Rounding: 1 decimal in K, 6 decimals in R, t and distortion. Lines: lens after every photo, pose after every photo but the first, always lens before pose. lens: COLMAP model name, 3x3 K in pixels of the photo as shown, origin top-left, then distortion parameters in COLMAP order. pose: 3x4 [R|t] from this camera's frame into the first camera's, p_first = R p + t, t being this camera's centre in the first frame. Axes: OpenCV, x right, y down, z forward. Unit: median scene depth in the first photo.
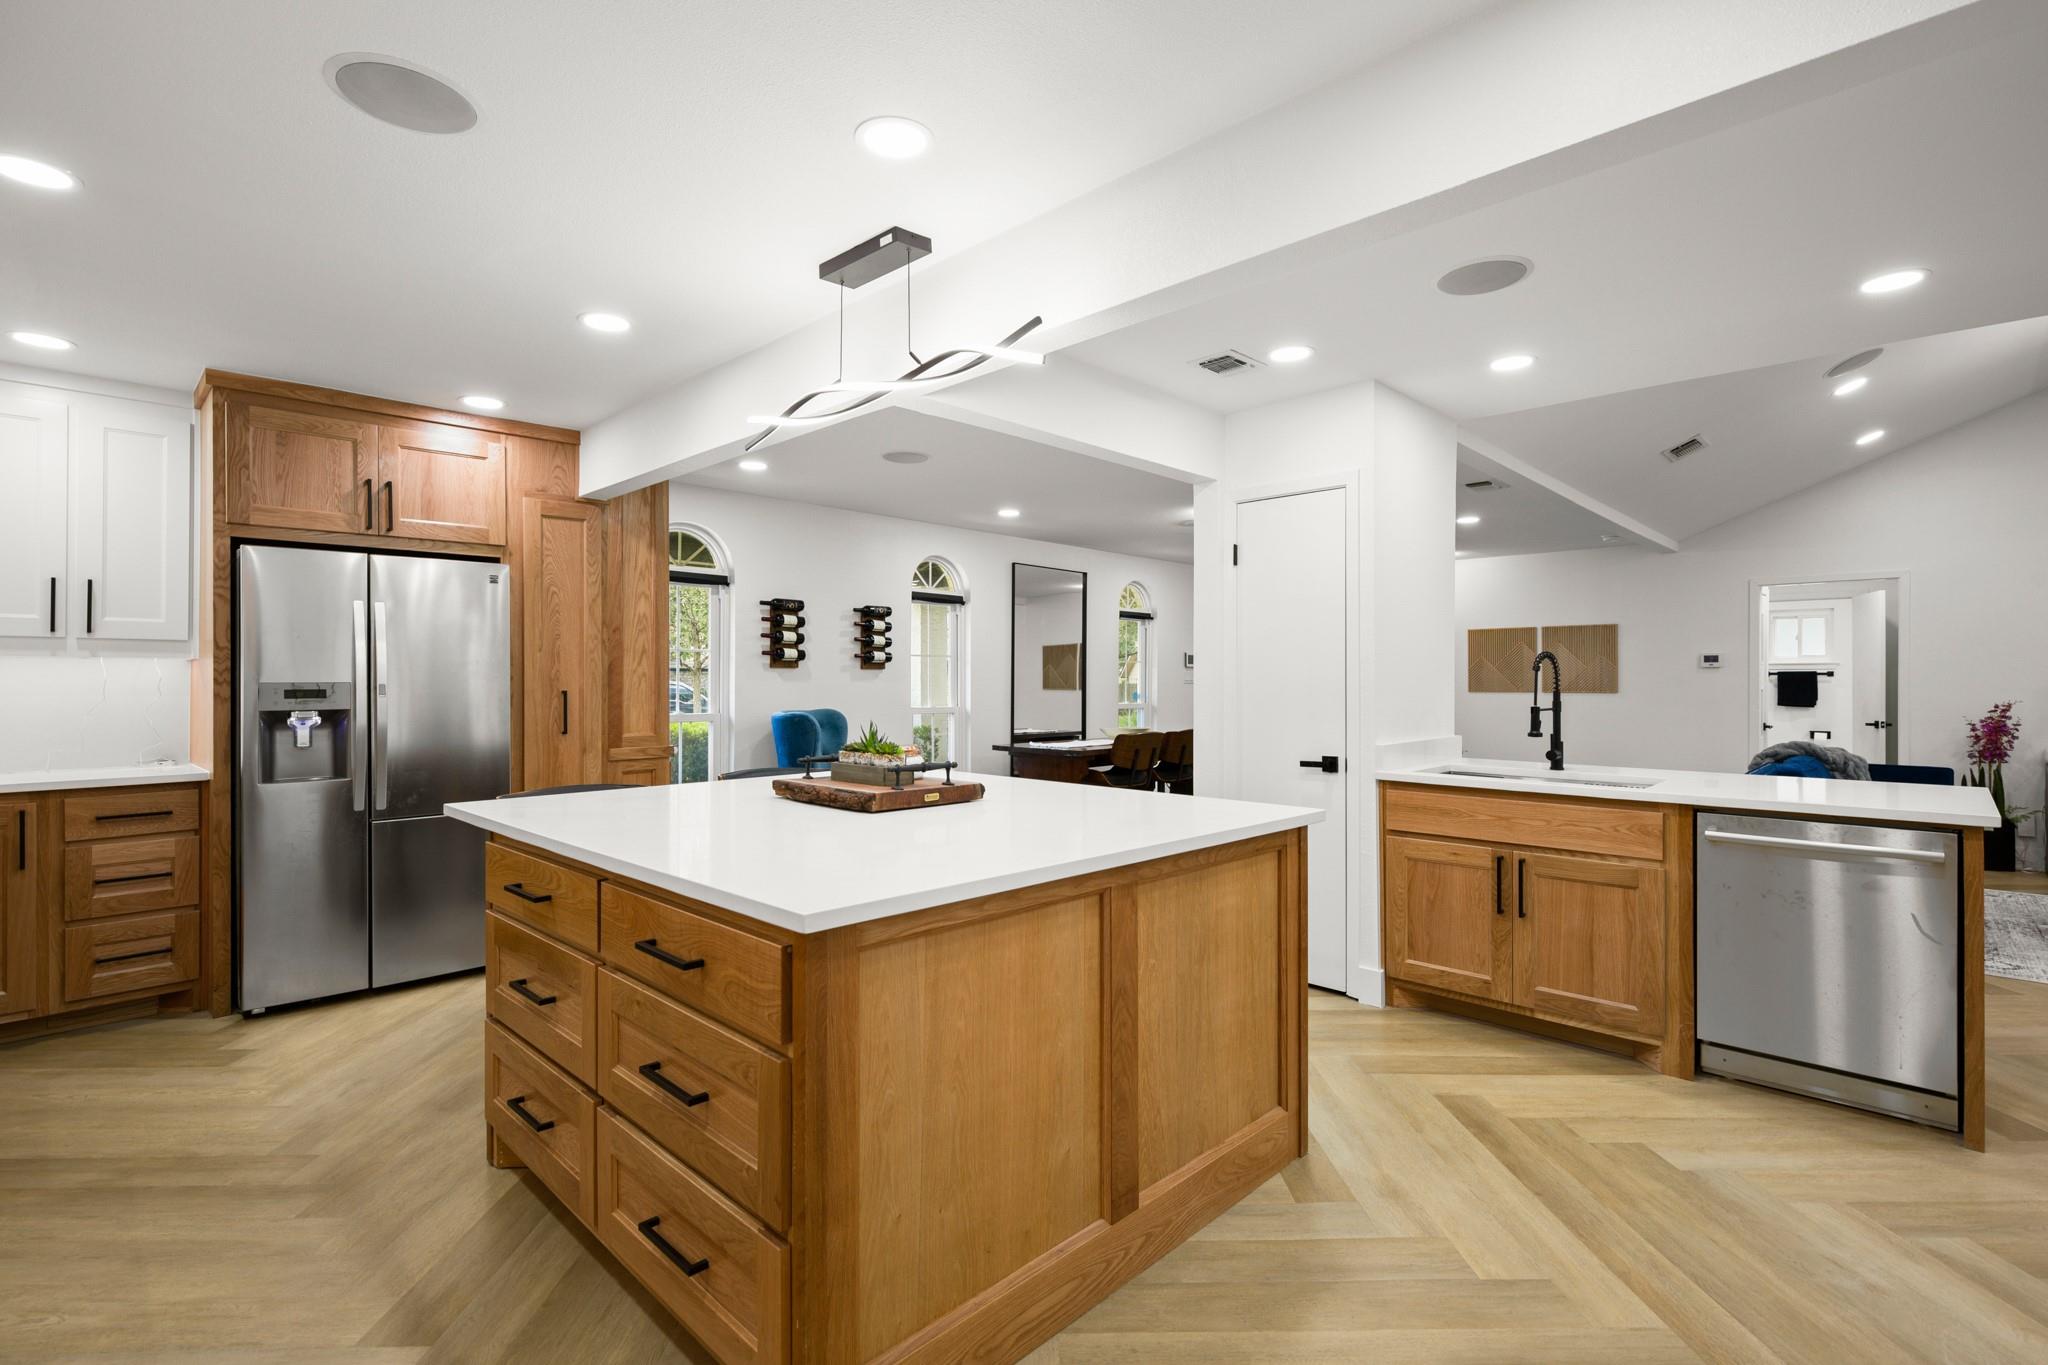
lens RADIAL K [[941.5, 0, 1040.2], [0, 941.5, 674.7], [0, 0, 1]] dist [0.008476, -0.002115]
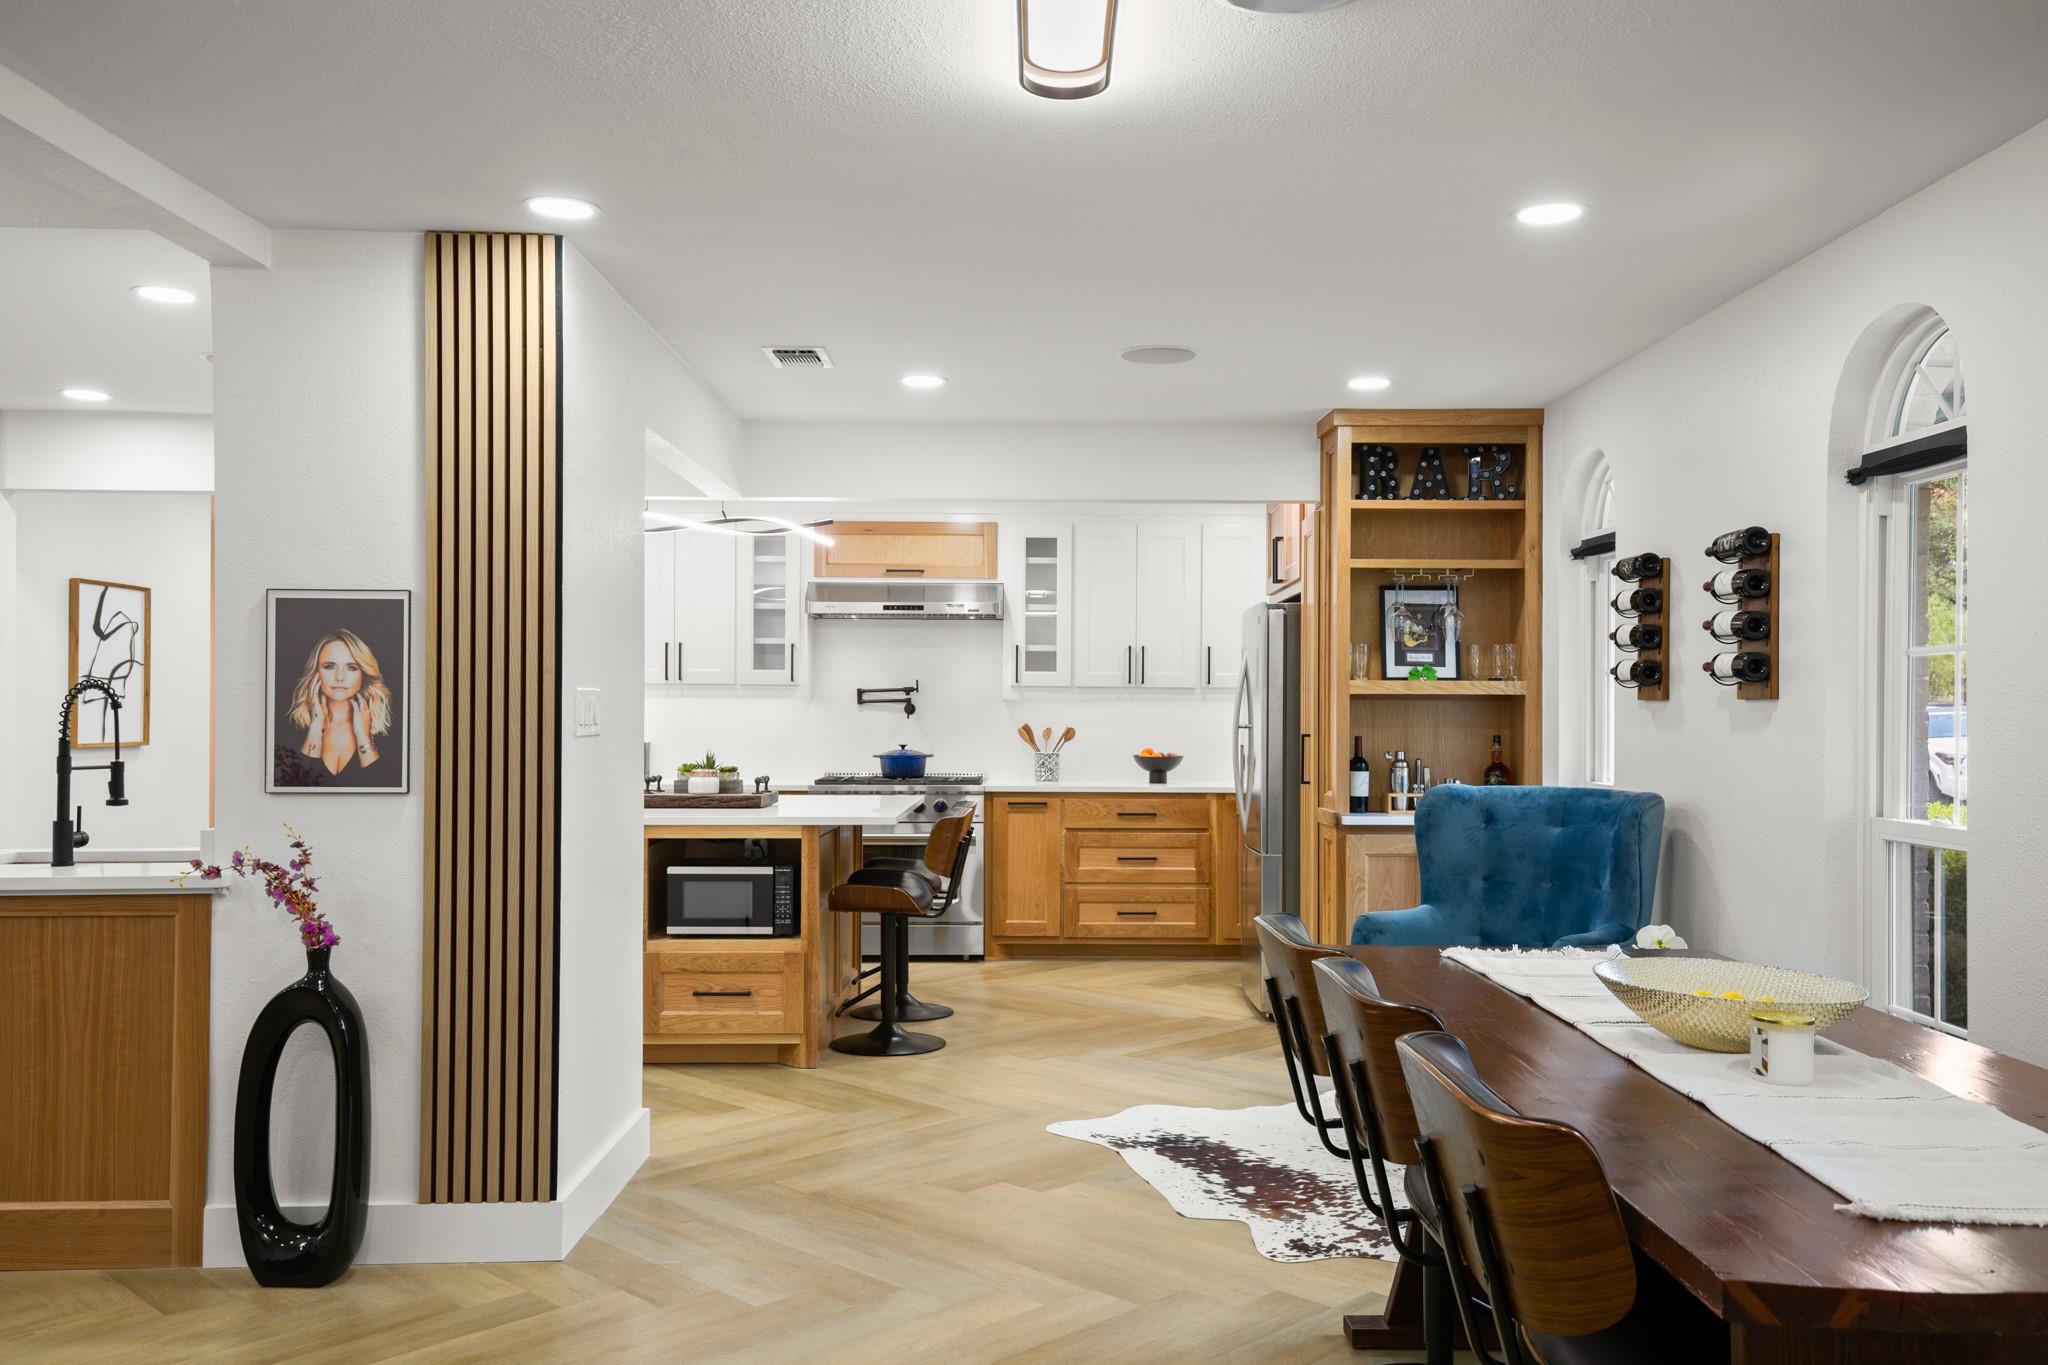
lens RADIAL K [[1669.5, 0, 1031.1], [0, 1669.5, 696.5], [0, 0, 1]] dist [0.072702, -0.006070]
pose [[-0.718761, -0.010079, -0.695184, 0.831667], [-0.001727, 0.999918, -0.012711, 0.002459], [0.695255, -0.007936, -0.718719, 2.163341]]
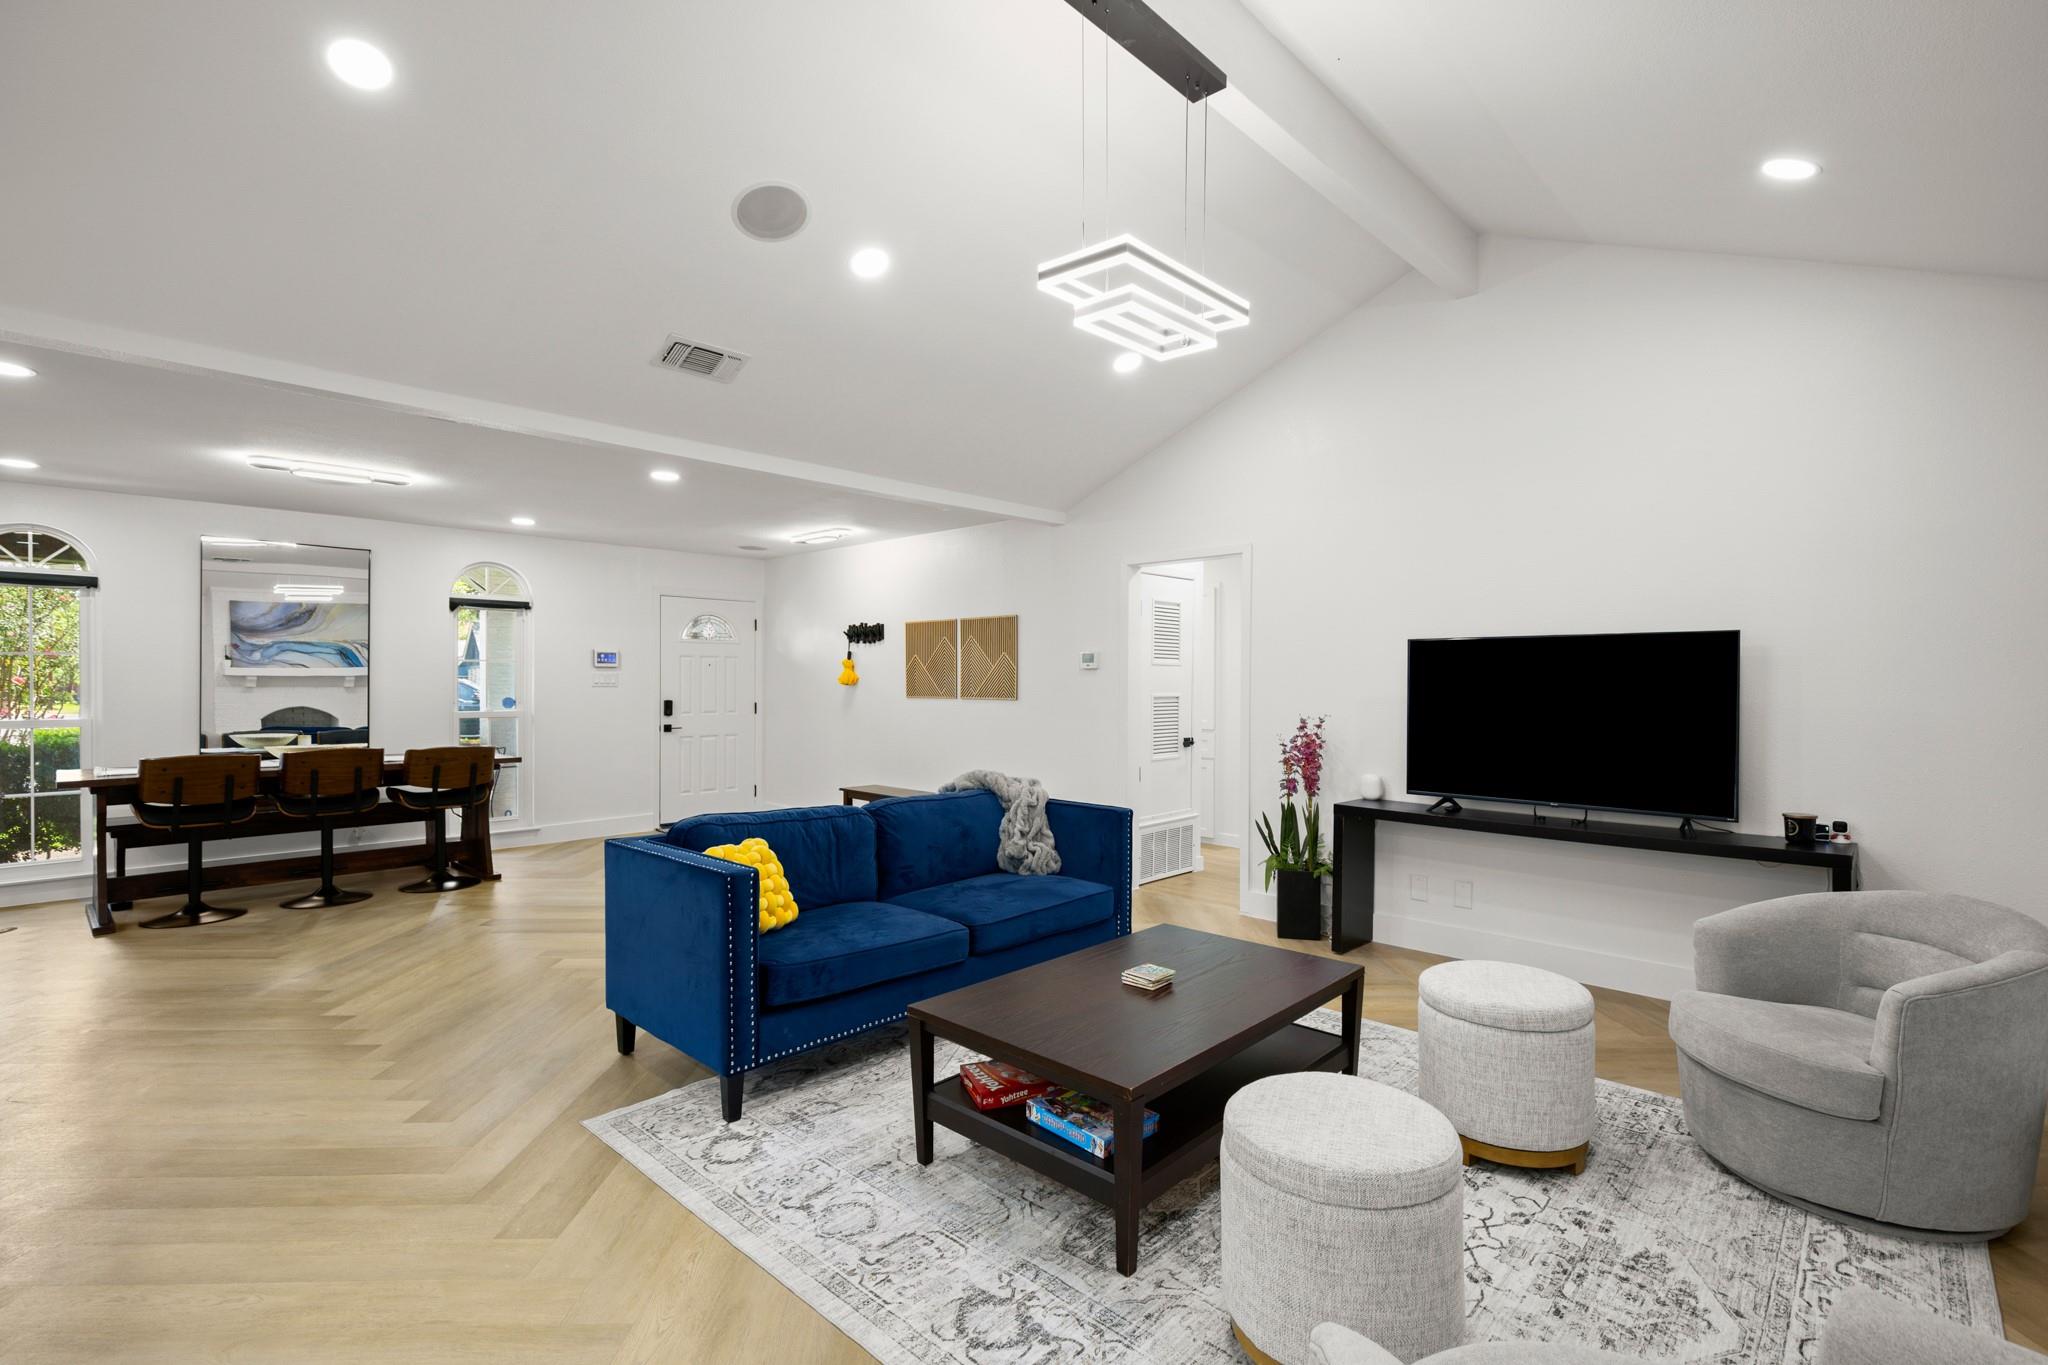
lens RADIAL K [[941.5, 0, 1045.8], [0, 941.5, 675.1], [0, 0, 1]] dist [0.008476, -0.002115]
pose [[0.999855, 0.001025, 0.016988, 1.285333], [-0.001128, 0.999981, 0.006054, -0.014377], [-0.016981, -0.006072, 0.999837, 0.387467]]
